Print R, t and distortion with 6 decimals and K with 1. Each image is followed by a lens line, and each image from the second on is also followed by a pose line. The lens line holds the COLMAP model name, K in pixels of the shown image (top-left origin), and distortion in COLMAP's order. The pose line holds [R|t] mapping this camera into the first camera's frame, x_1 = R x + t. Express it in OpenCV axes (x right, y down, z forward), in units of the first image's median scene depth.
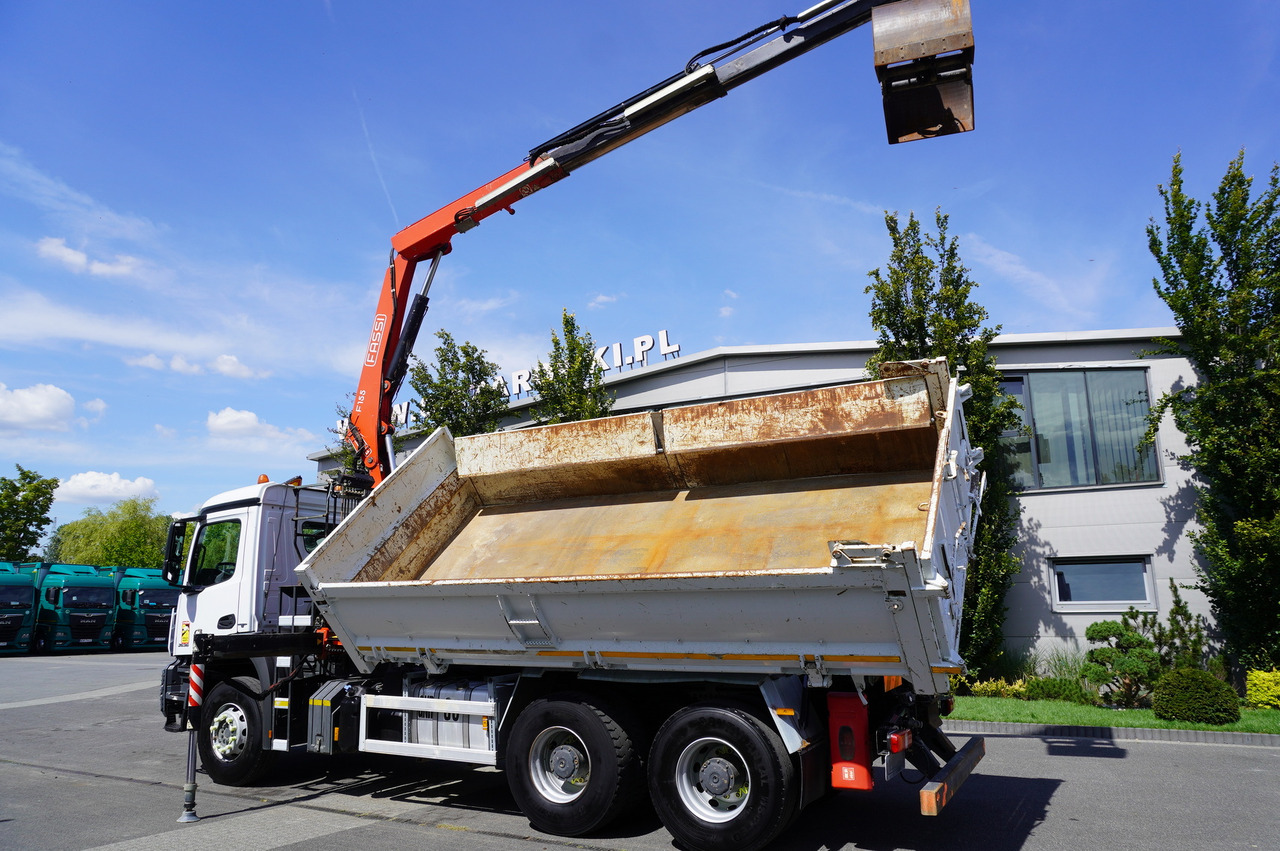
lens RADIAL K [[841.1, 0, 640.0], [0, 841.1, 425.5], [0, 0, 1]] dist [-0.033121, 0.004595]
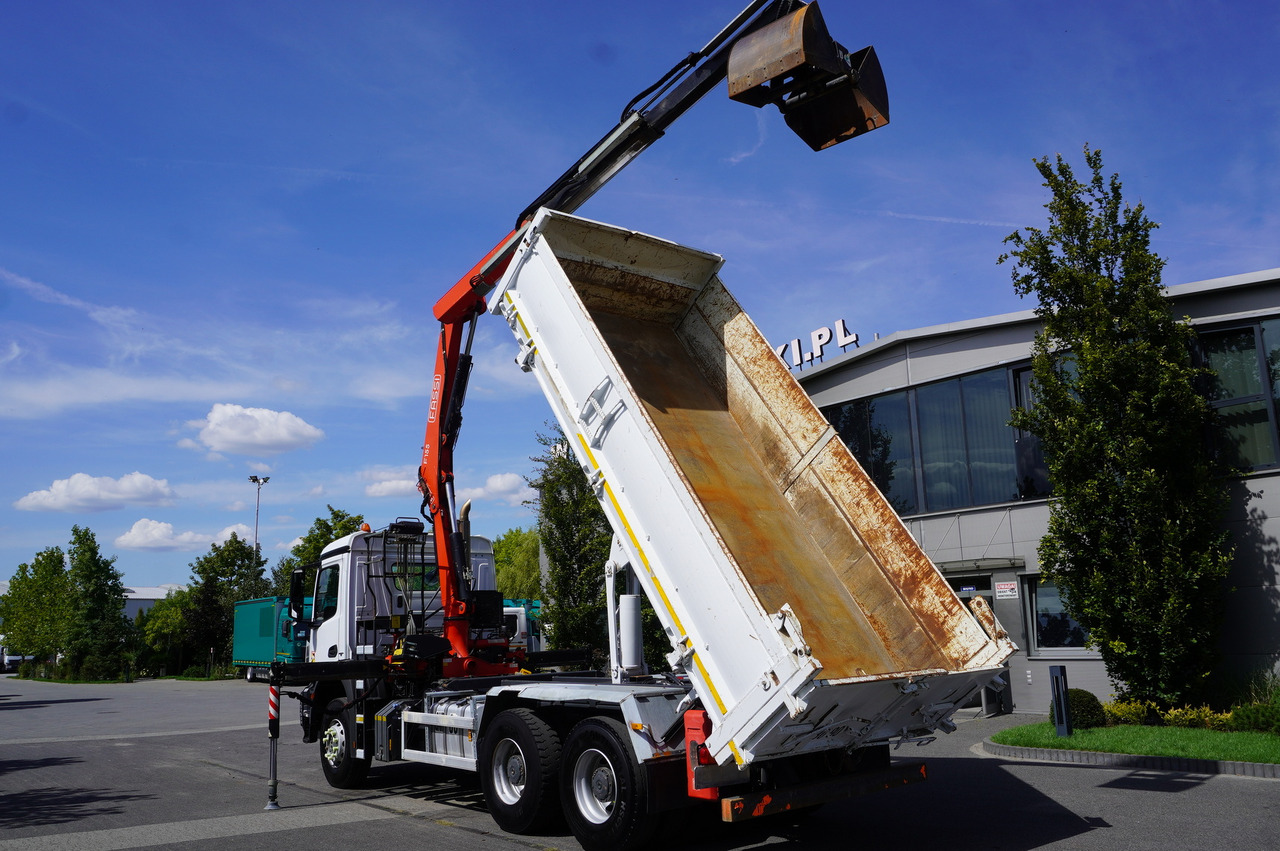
lens RADIAL K [[976.8, 0, 640.0], [0, 976.8, 425.5], [0, 0, 1]] dist [-0.021173, -0.004543]
pose [[0.926895, -0.096779, -0.362629, 0.454543], [0.100704, 0.994883, -0.008114, -0.030574], [0.361558, -0.028998, 0.931898, -0.131162]]
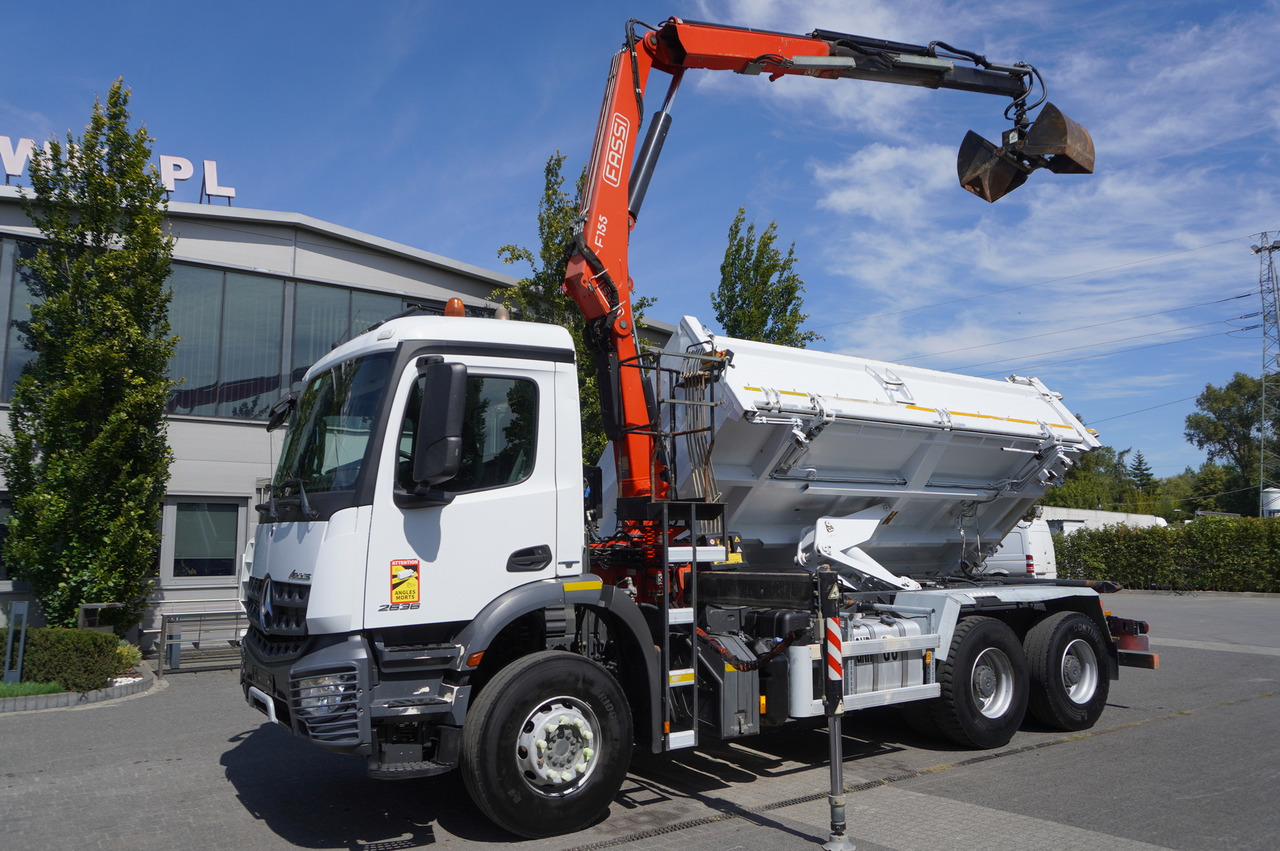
lens RADIAL K [[910.5, 0, 619.4], [0, 910.5, 424.7], [0, 0, 1]] dist [-0.041984, -0.001912]
pose [[0.473217, 0.124040, 0.872170, -1.032801], [-0.189440, 0.981204, -0.036762, 0.160690], [-0.860336, -0.147827, 0.487820, 0.672965]]
